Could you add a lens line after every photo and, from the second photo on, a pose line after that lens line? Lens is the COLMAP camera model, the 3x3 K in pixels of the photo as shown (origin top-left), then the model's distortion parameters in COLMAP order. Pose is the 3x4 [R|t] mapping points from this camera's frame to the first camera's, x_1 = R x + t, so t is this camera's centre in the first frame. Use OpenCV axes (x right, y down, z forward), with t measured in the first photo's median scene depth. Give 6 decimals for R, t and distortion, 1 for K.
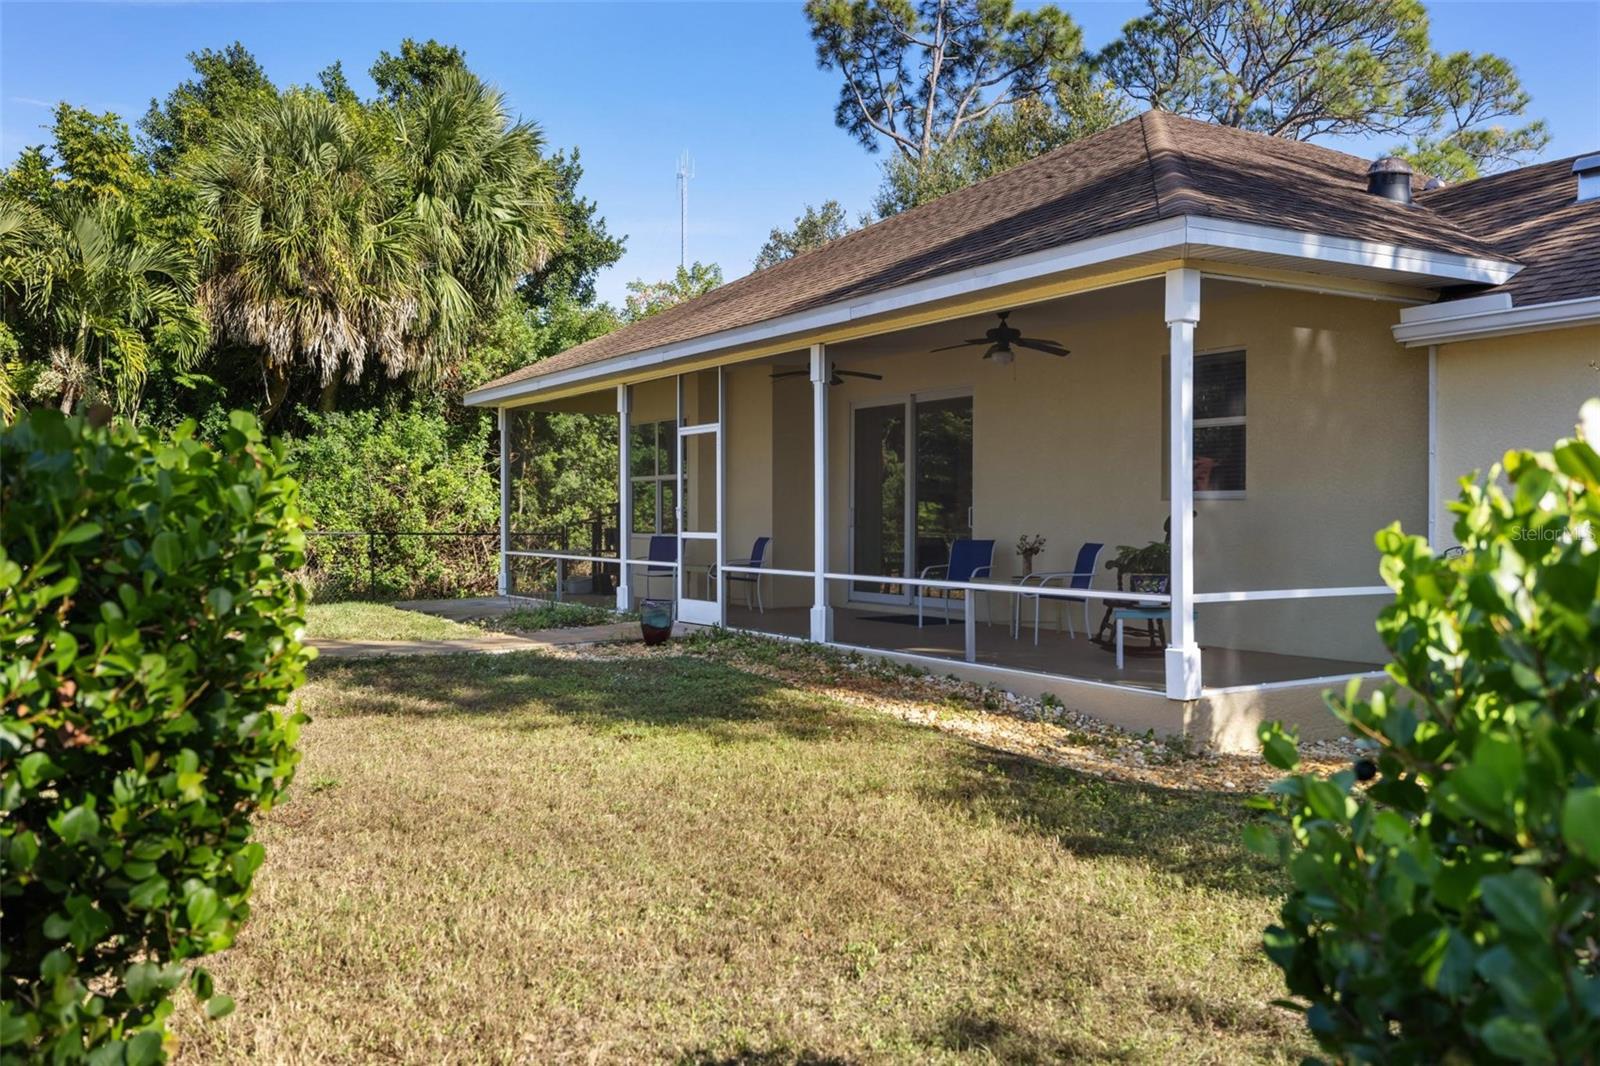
lens RADIAL K [[1341.5, 0, 803.8], [0, 1341.5, 527.8], [0, 0, 1]] dist [0.010592, 0.001673]
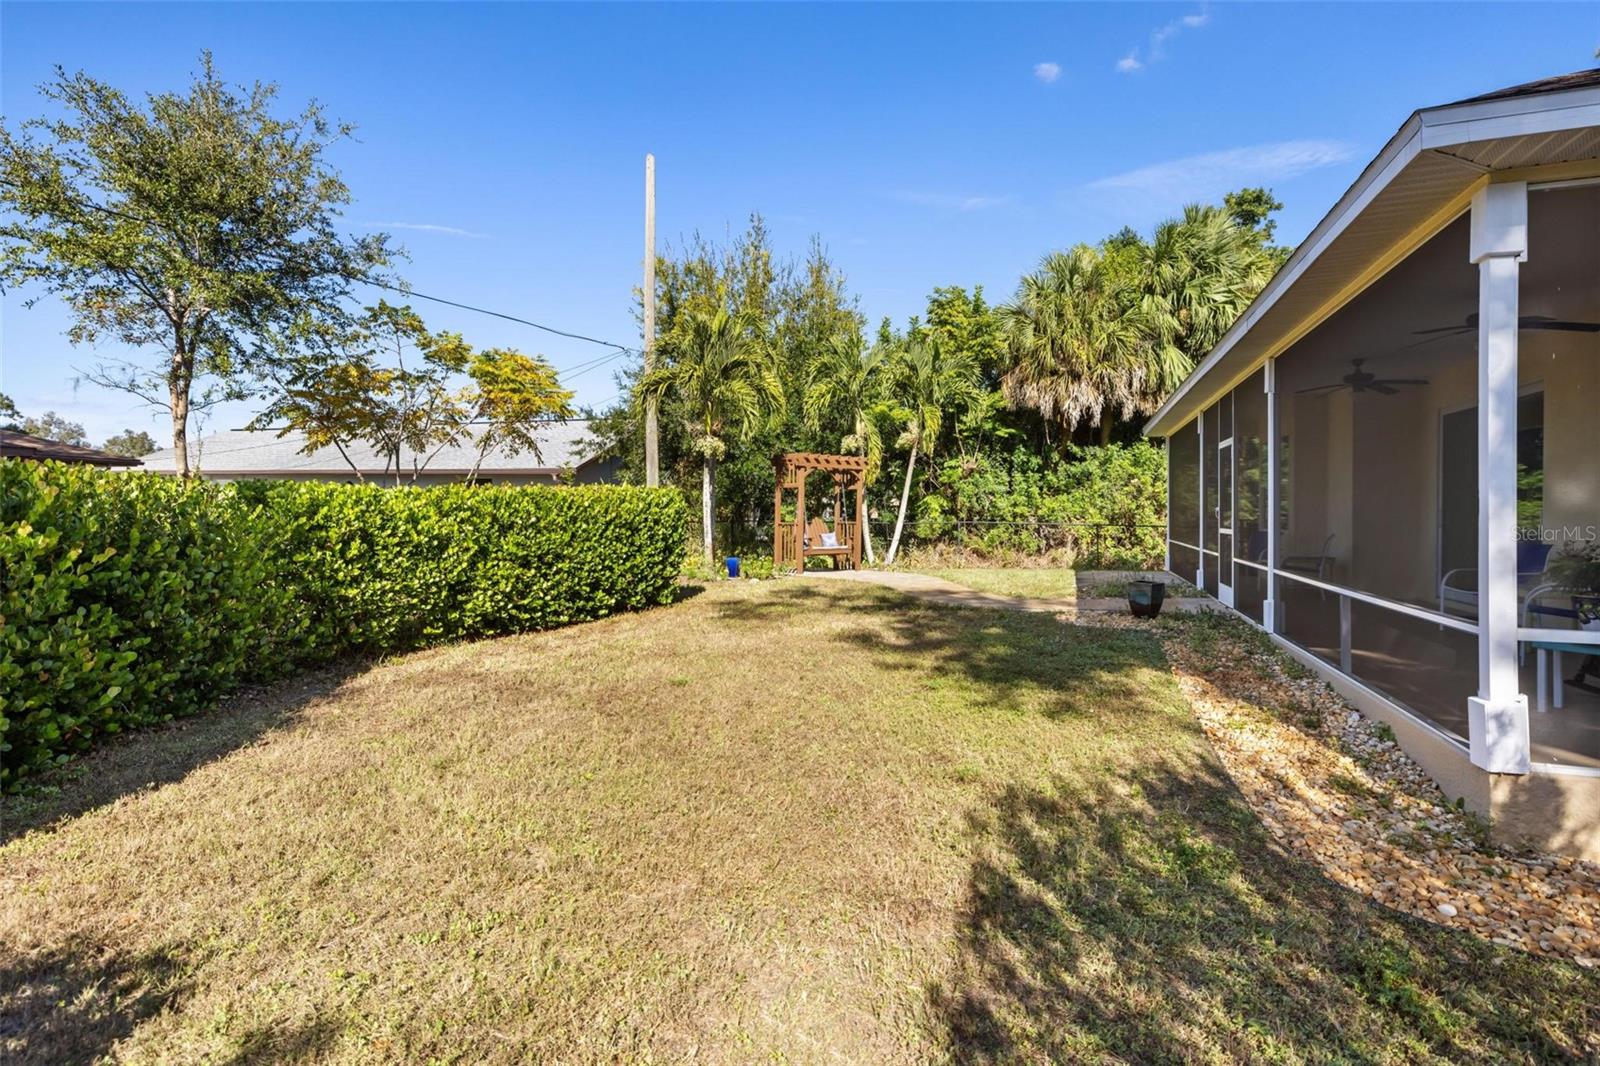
lens RADIAL K [[790.1, 0, 804.9], [0, 790.1, 501.2], [0, 0, 1]] dist [0.005474, 0.000533]
pose [[0.639685, -0.002971, -0.768631, 0.152454], [-0.015727, 0.999733, -0.016952, -0.002163], [0.768476, 0.022932, 0.639468, 0.174294]]
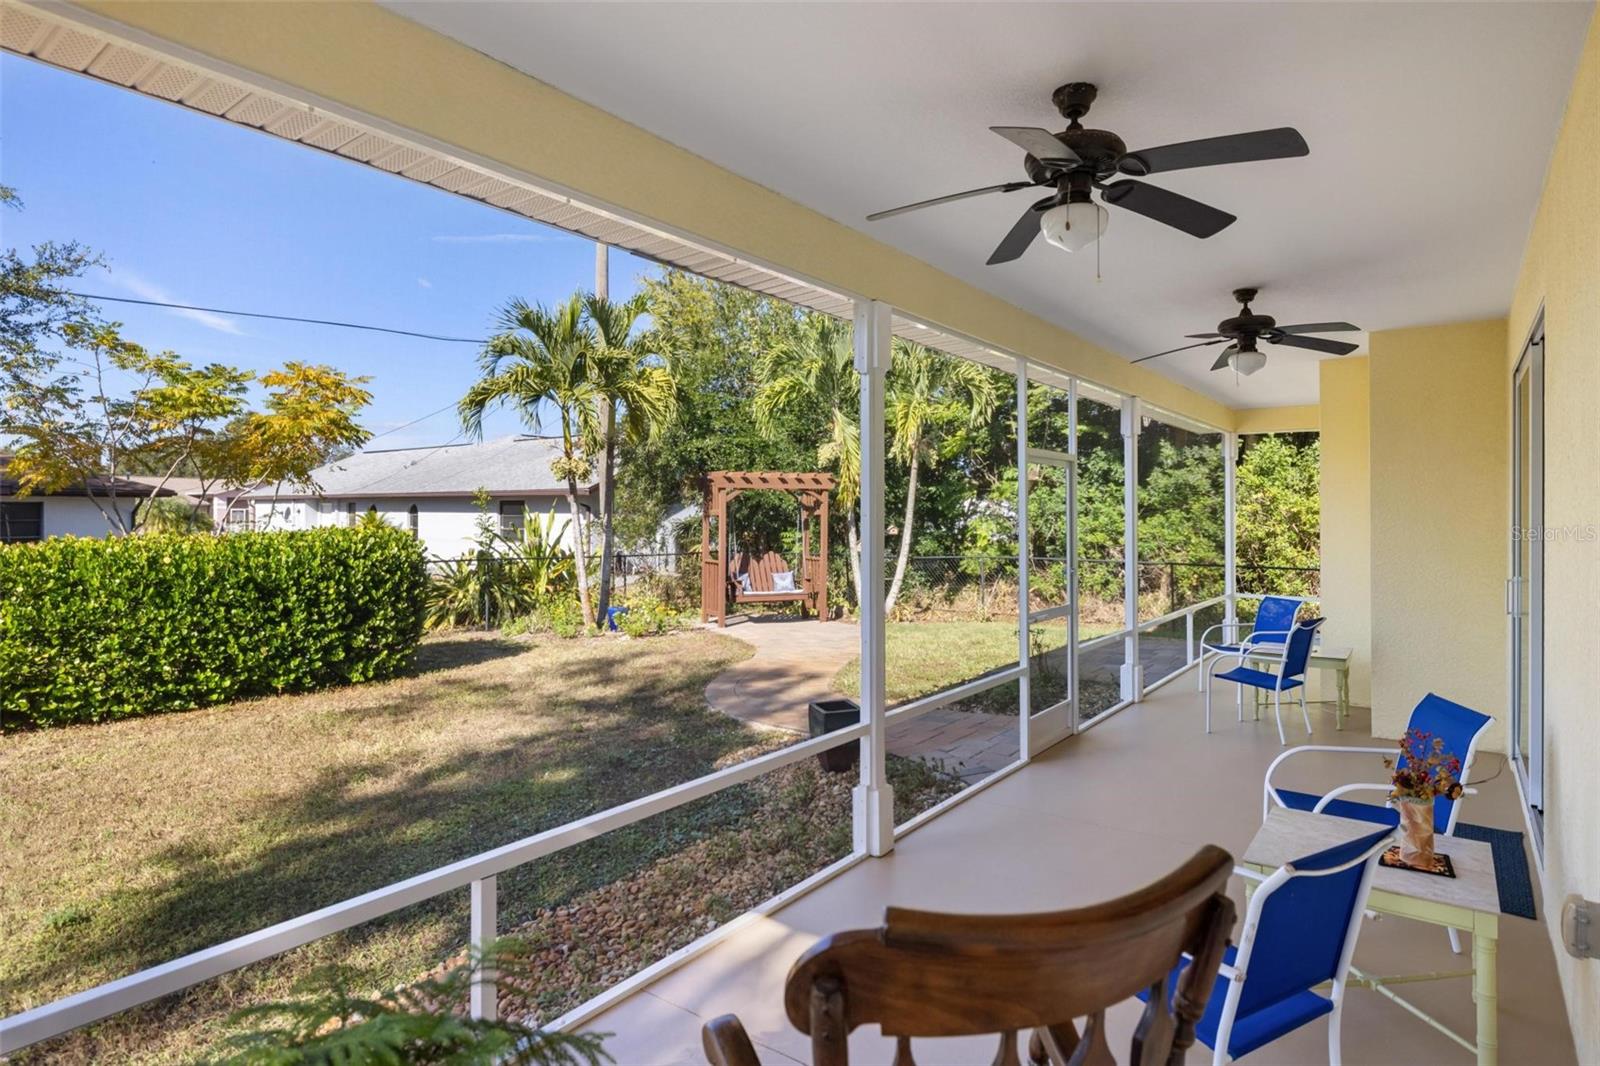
lens RADIAL K [[874.4, 0, 807.0], [0, 874.4, 516.0], [0, 0, 1]] dist [-0.005861, 0.000270]
pose [[0.381791, -0.000433, -0.924249, 0.191383], [-0.008688, 0.999954, -0.004057, -0.026590], [0.924208, 0.009579, 0.381770, 0.478317]]
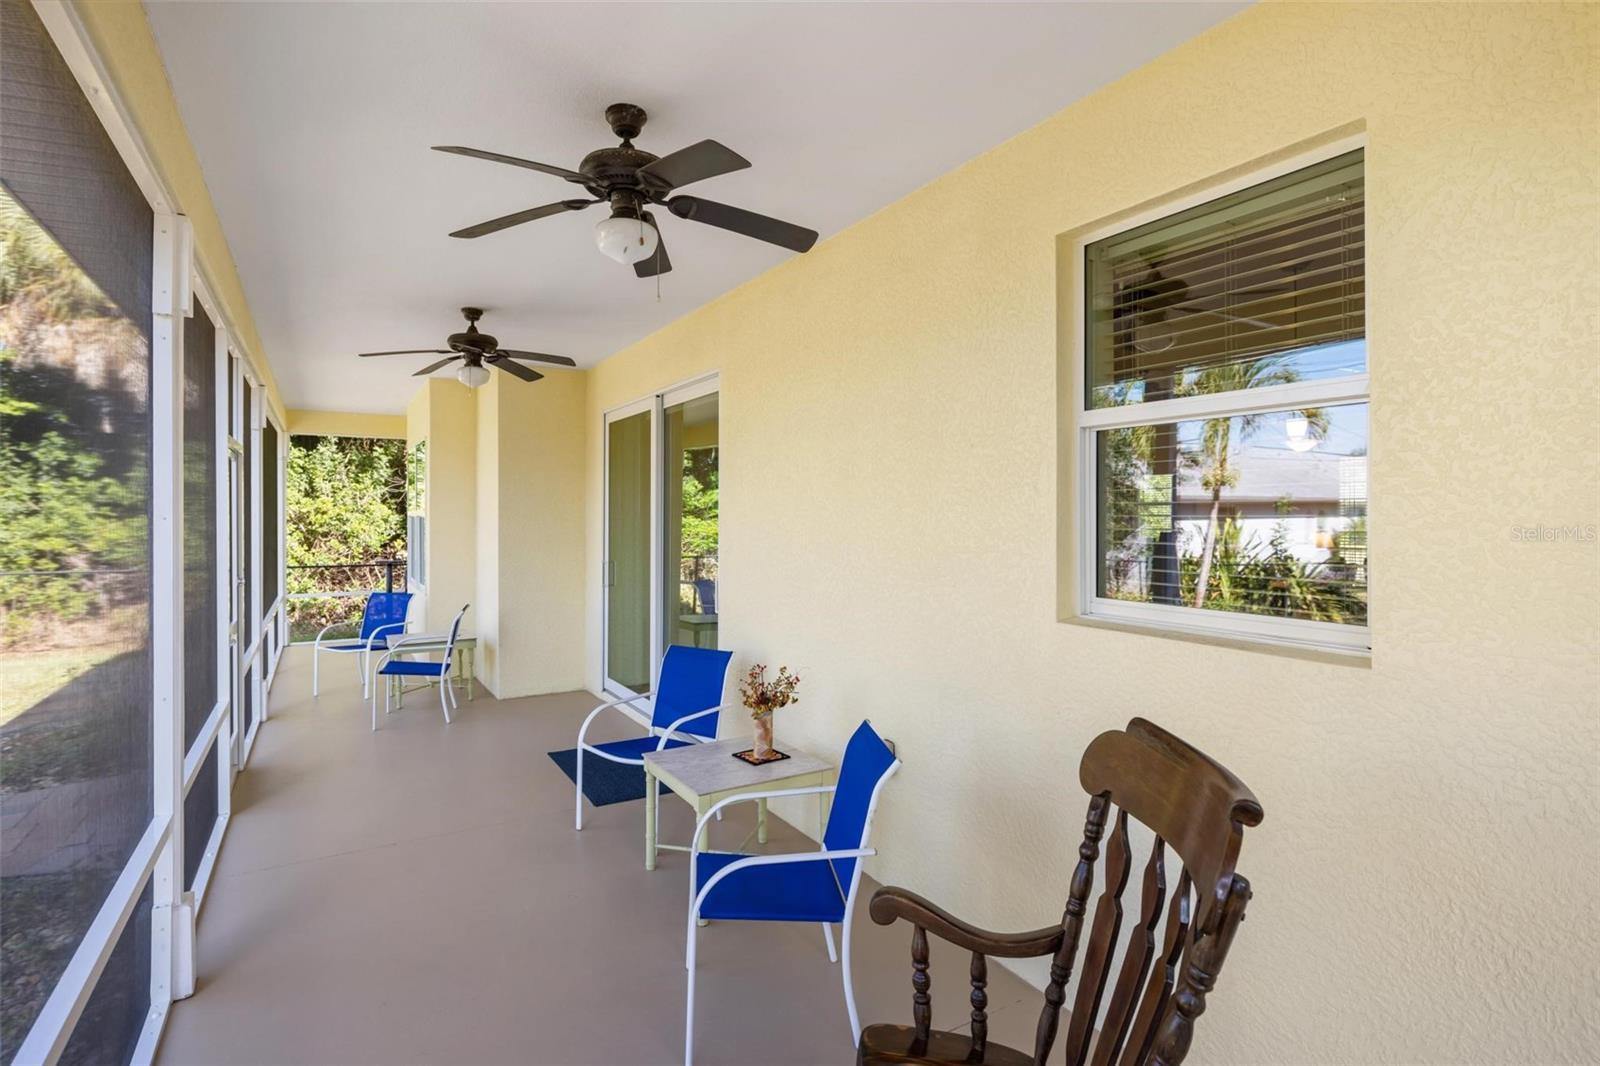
lens RADIAL K [[817.0, 0, 802.9], [0, 817.0, 525.4], [0, 0, 1]] dist [-0.004594, -0.000396]
pose [[0.999876, -0.003030, -0.015464, 0.116708], [0.003093, 0.999987, 0.004080, -0.026874], [0.015452, -0.004128, 0.999872, 0.436954]]
